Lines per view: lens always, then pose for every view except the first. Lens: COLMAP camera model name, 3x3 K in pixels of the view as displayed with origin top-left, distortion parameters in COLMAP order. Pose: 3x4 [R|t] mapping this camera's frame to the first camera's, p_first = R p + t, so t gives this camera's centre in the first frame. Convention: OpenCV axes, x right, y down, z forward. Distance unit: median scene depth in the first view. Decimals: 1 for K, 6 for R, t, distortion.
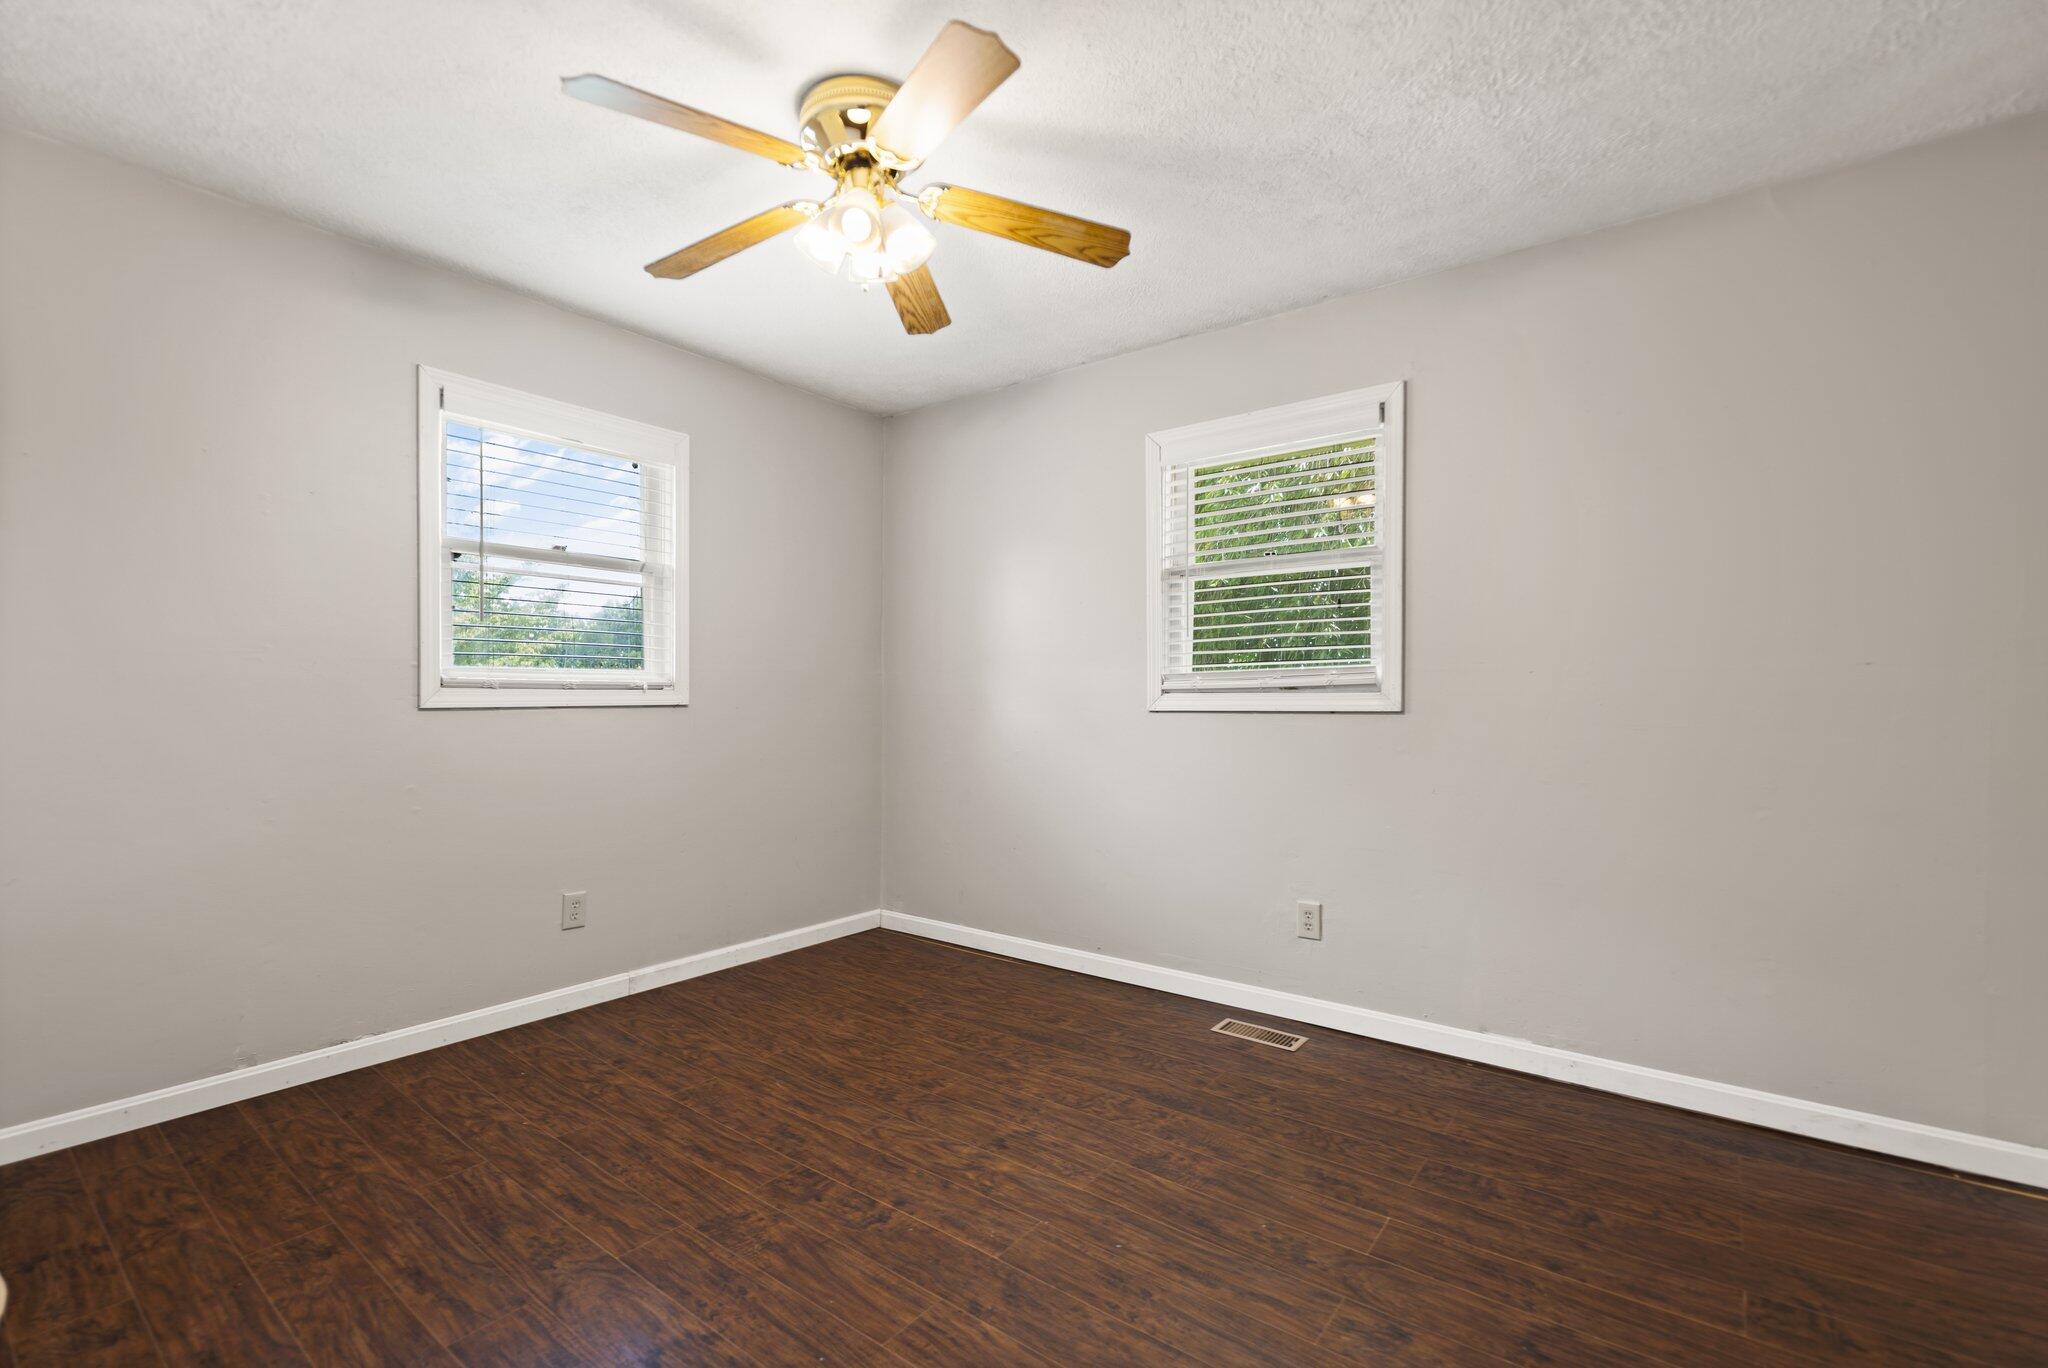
lens RADIAL K [[898.4, 0, 1014.0], [0, 898.4, 694.1], [0, 0, 1]] dist [-0.001597, 0.000201]
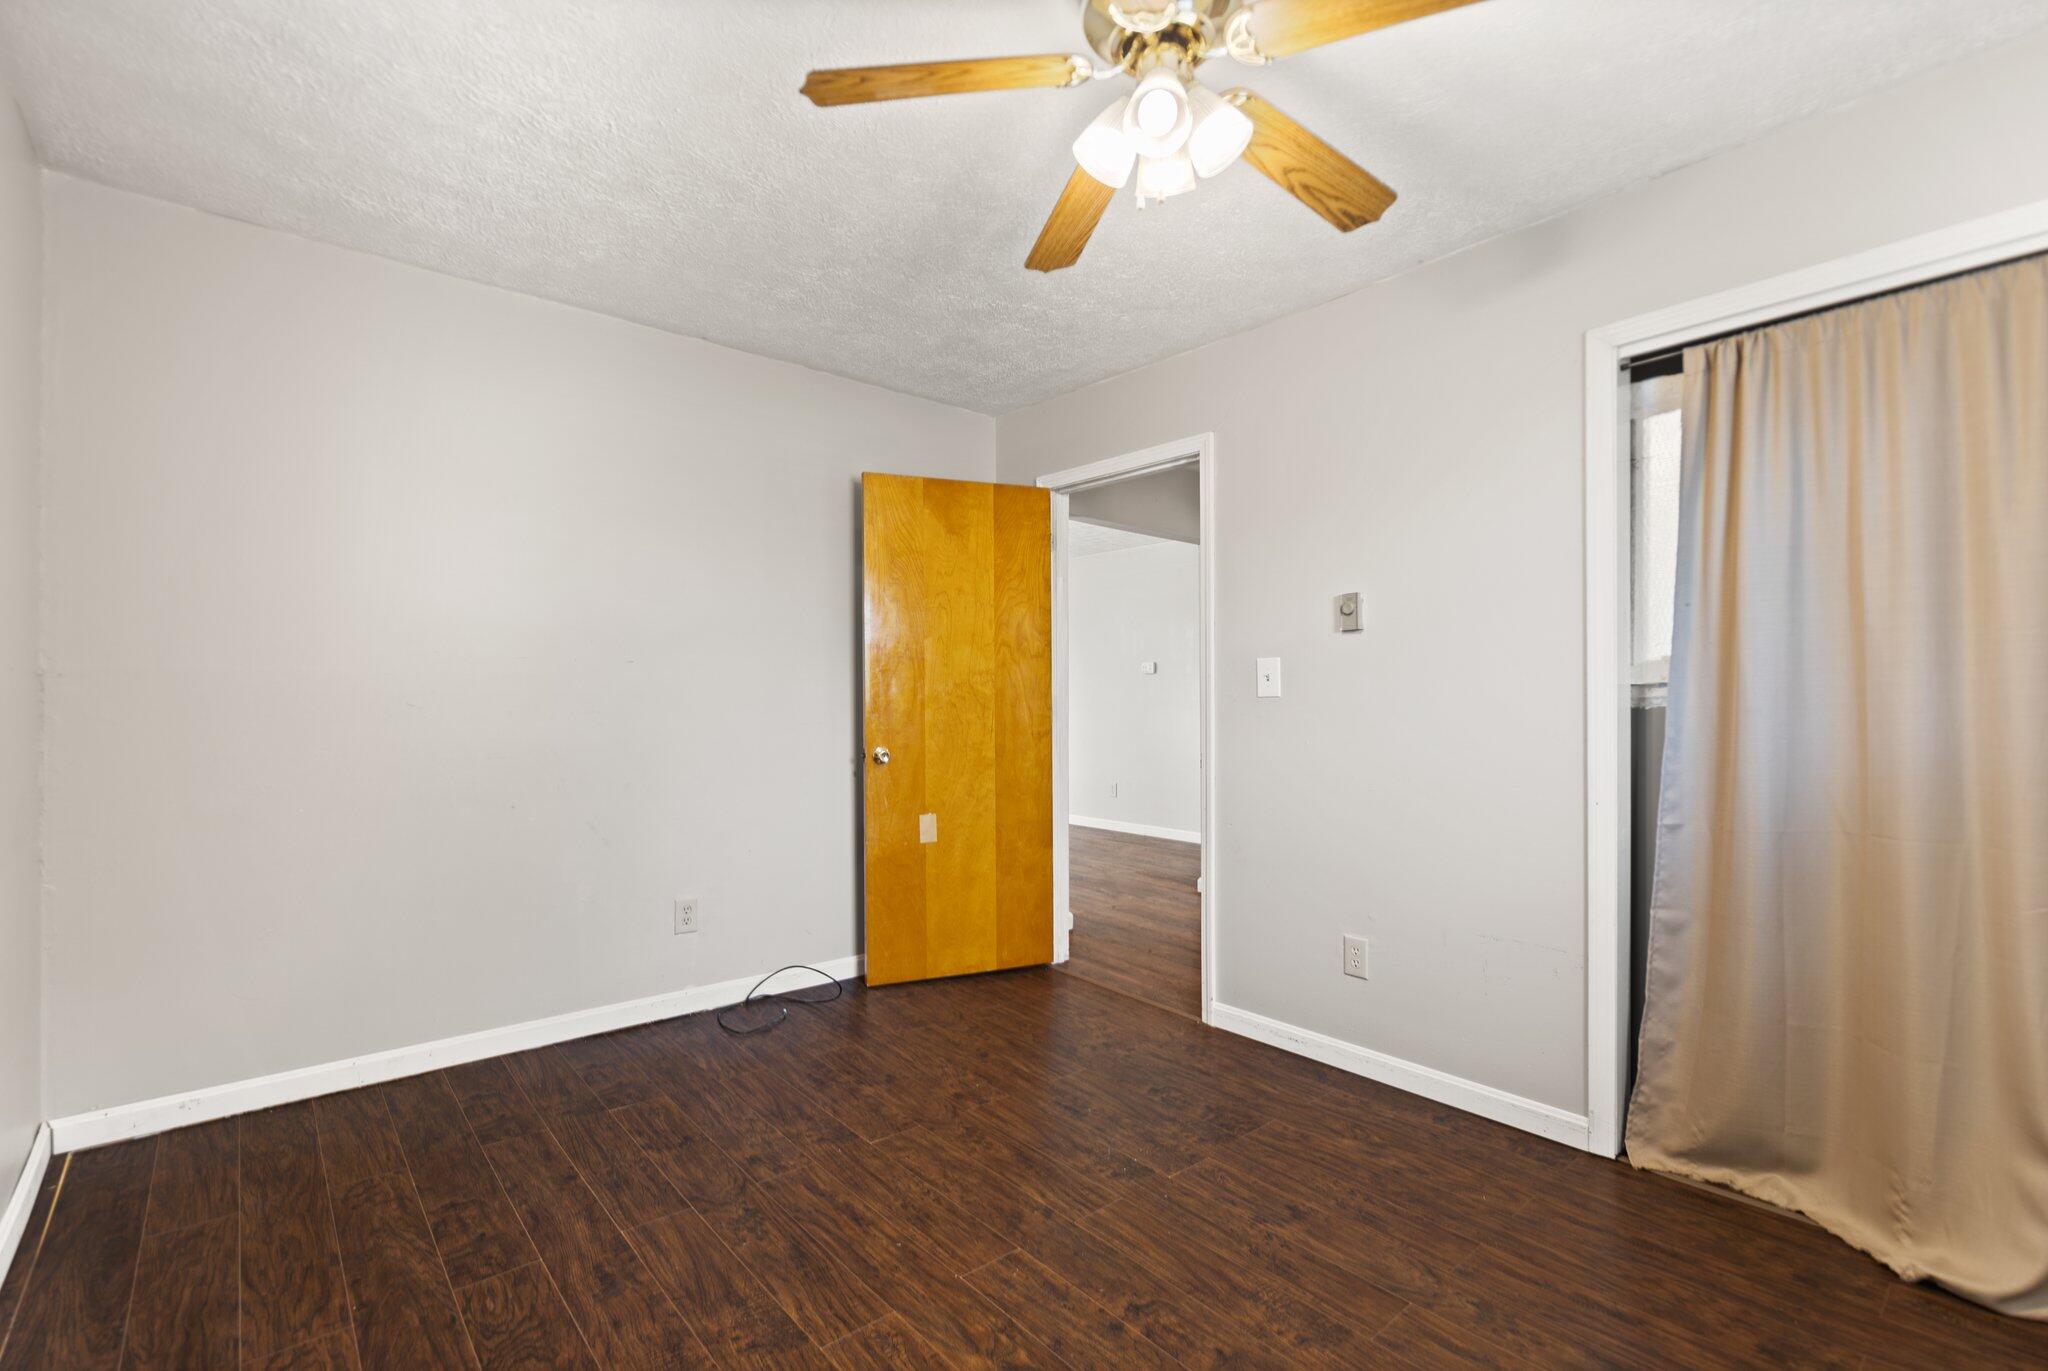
lens RADIAL K [[914.7, 0, 1024.0], [0, 914.7, 685.5], [0, 0, 1]] dist [-0.002280, -0.000599]
pose [[-0.982453, 0.000122, 0.186510, -0.200596], [-0.003187, 0.999843, -0.017441, -0.004909], [-0.186483, -0.017729, -0.982298, 1.846623]]
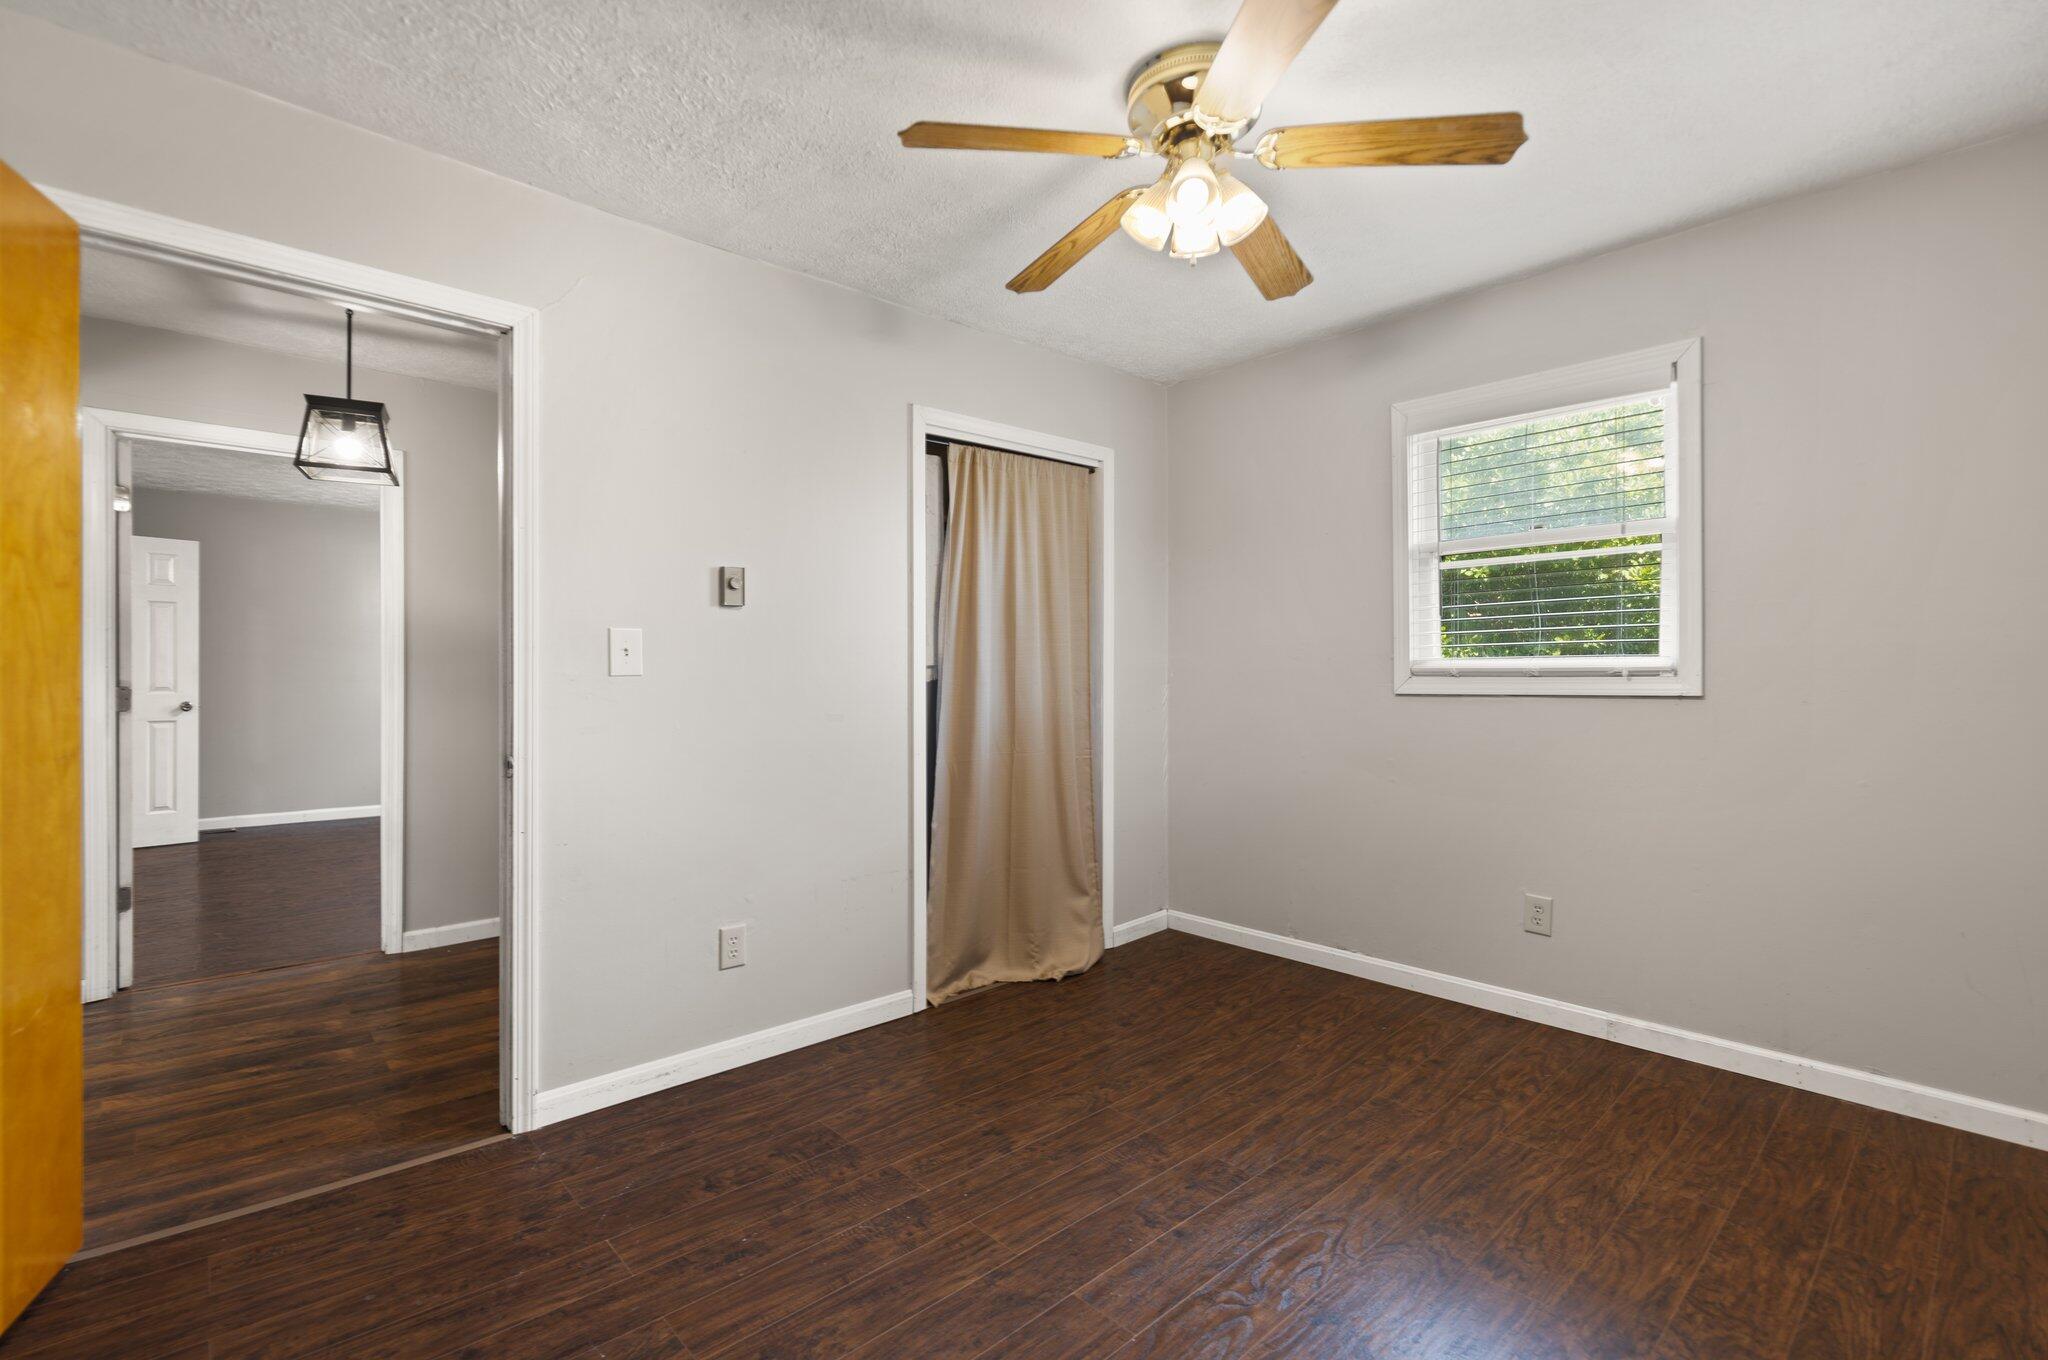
lens RADIAL K [[906.3, 0, 1030.6], [0, 906.3, 675.2], [0, 0, 1]] dist [-0.001092, -0.000048]
pose [[-0.152007, -0.003677, -0.988373, 0.825908], [0.002494, 0.999988, -0.004104, -0.008172], [0.988376, -0.003089, -0.151996, 0.992611]]
